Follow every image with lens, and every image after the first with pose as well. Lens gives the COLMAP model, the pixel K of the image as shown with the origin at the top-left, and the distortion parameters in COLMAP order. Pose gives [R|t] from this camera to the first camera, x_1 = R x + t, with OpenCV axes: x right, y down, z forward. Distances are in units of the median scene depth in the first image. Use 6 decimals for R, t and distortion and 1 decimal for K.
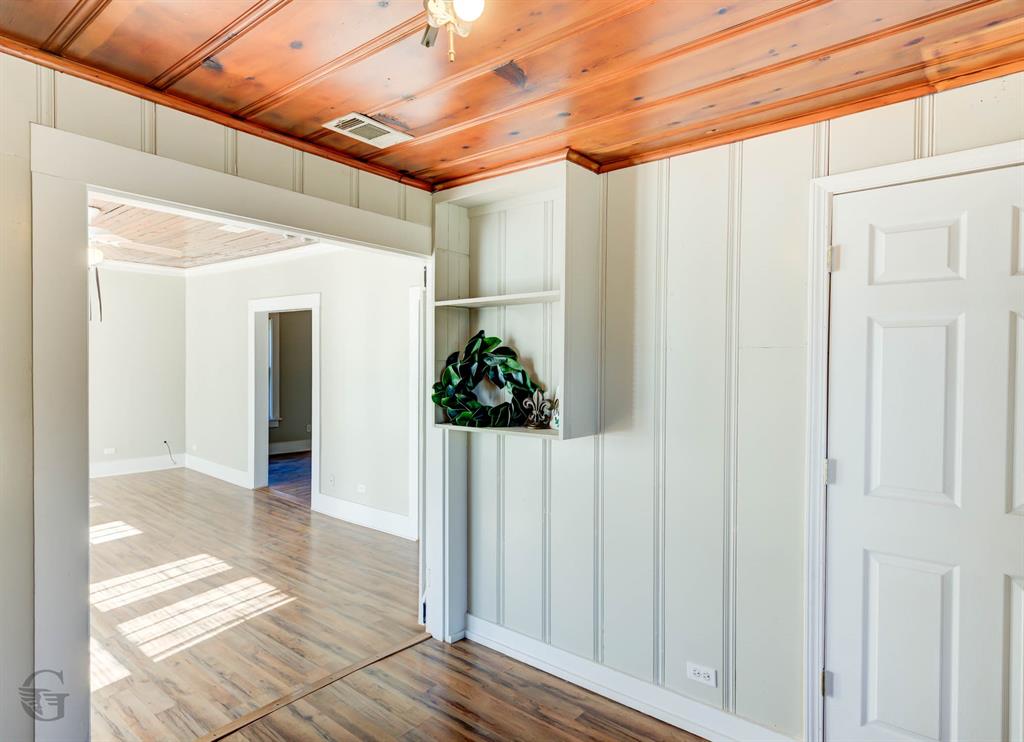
lens RADIAL K [[611.6, 0, 511.2], [0, 611.6, 365.7], [0, 0, 1]] dist [0.000838, 0.000850]
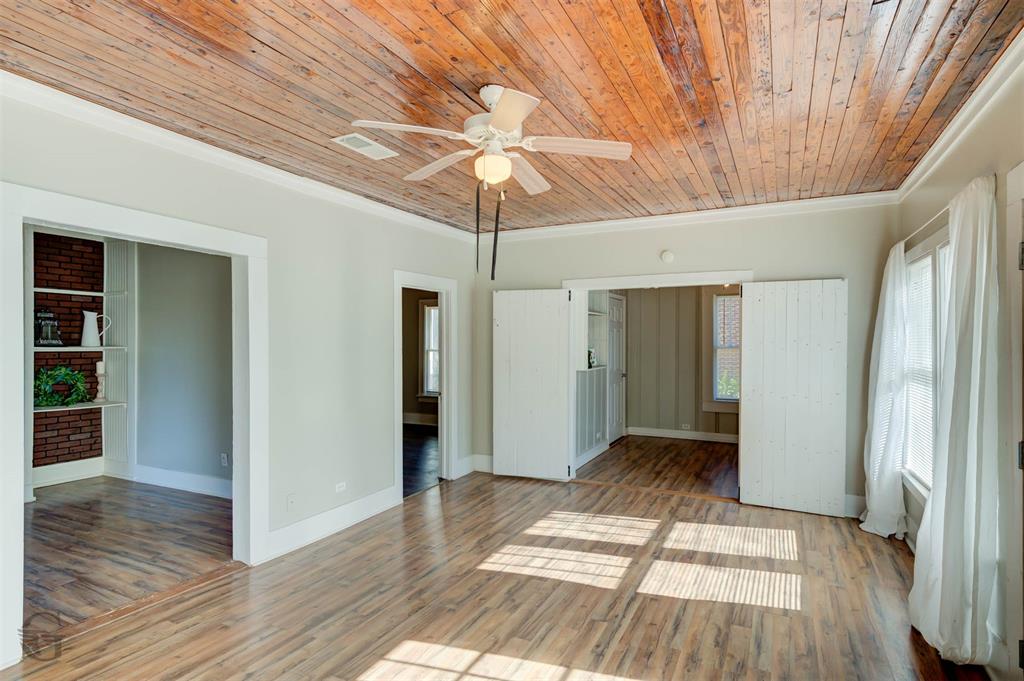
lens RADIAL K [[541.3, 0, 512.0], [0, 541.3, 341.1], [0, 0, 1]] dist [-0.000099, 0.000161]
pose [[-0.245175, -0.012459, 0.969399, -1.459464], [0.007169, 0.999867, 0.014664, -0.017700], [-0.969452, 0.010545, -0.245053, 1.344874]]
